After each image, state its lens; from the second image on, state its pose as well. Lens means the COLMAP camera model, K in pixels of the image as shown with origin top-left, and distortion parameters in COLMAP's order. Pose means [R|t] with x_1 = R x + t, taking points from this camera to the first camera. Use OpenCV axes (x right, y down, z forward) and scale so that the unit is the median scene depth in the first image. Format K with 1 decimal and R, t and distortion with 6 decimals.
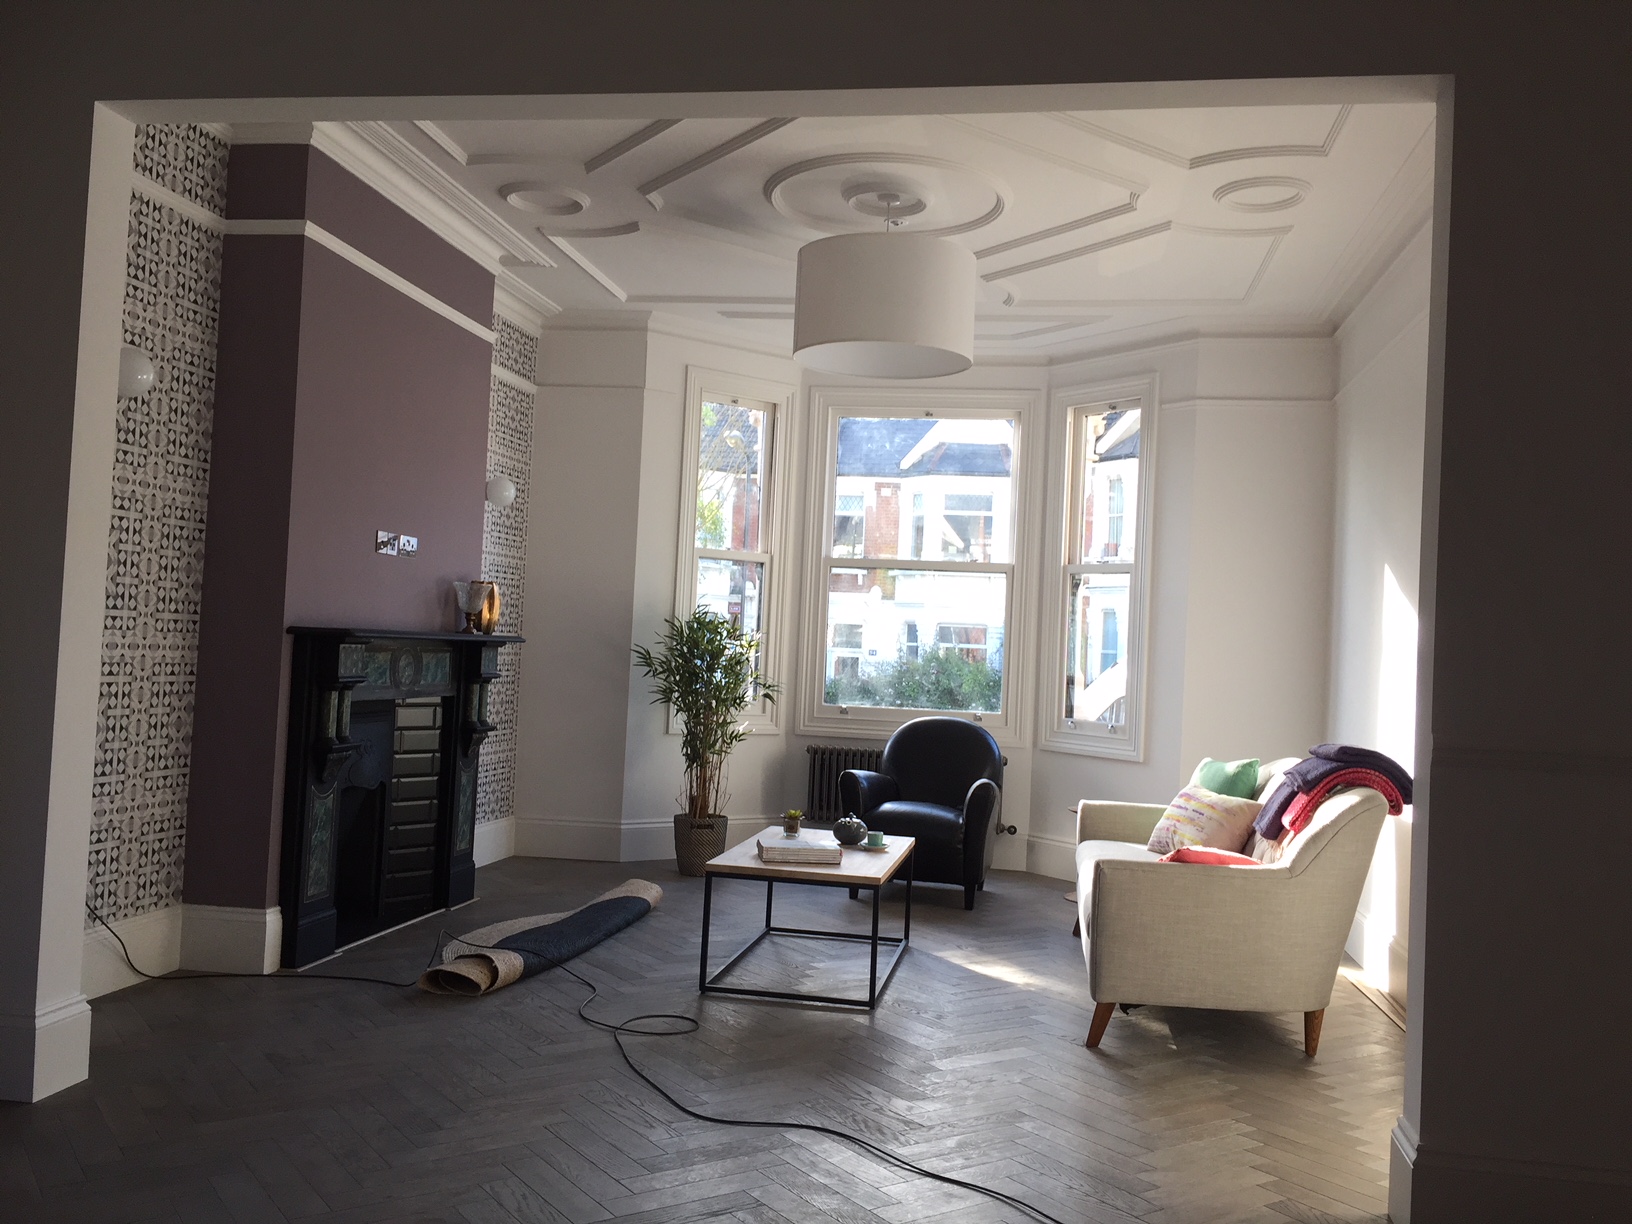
lens RADIAL K [[1388.3, 0, 821.0], [0, 1388.3, 603.0], [0, 0, 1]] dist [0.080074, -0.117428]
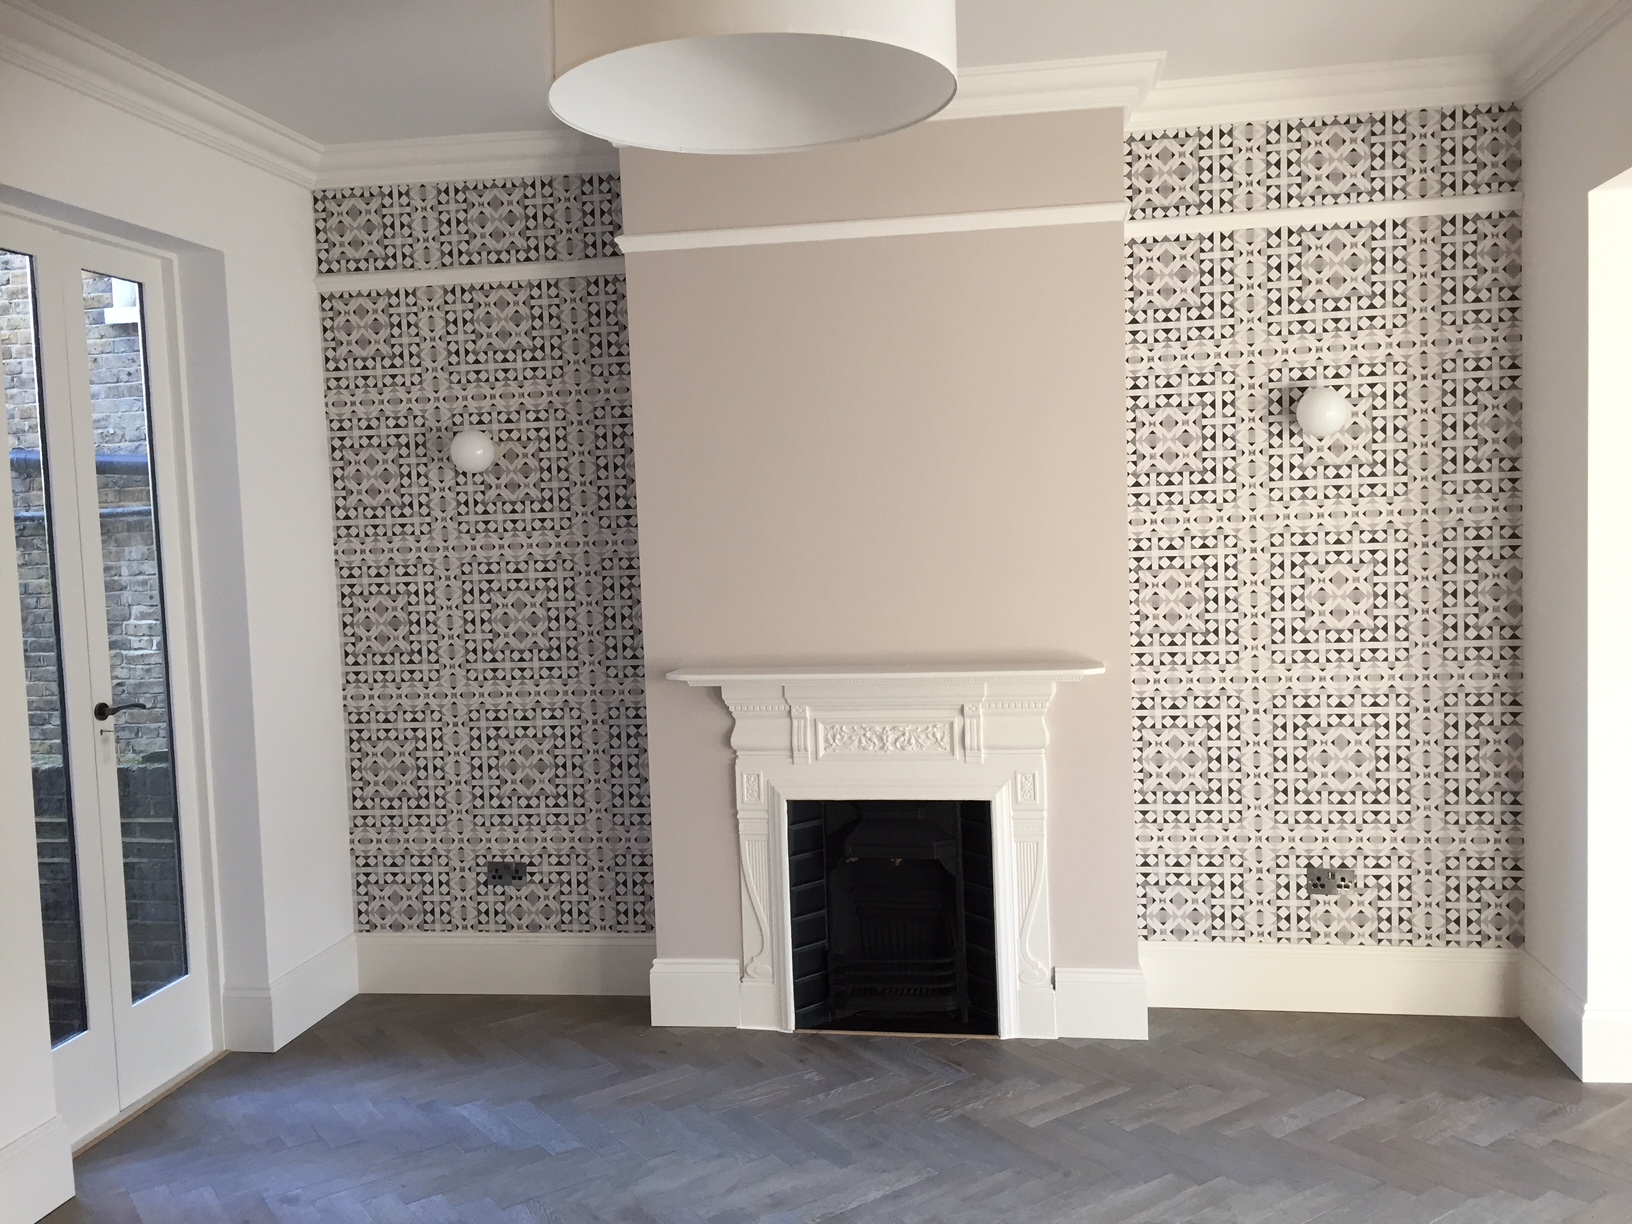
lens RADIAL K [[1388.3, 0, 821.0], [0, 1388.3, 603.0], [0, 0, 1]] dist [0.080074, -0.117428]
pose [[0.013064, 0.021985, -0.999673, 0.473564], [0.068670, 0.997378, 0.022832, -0.069471], [0.997554, -0.068946, 0.011520, 0.559736]]
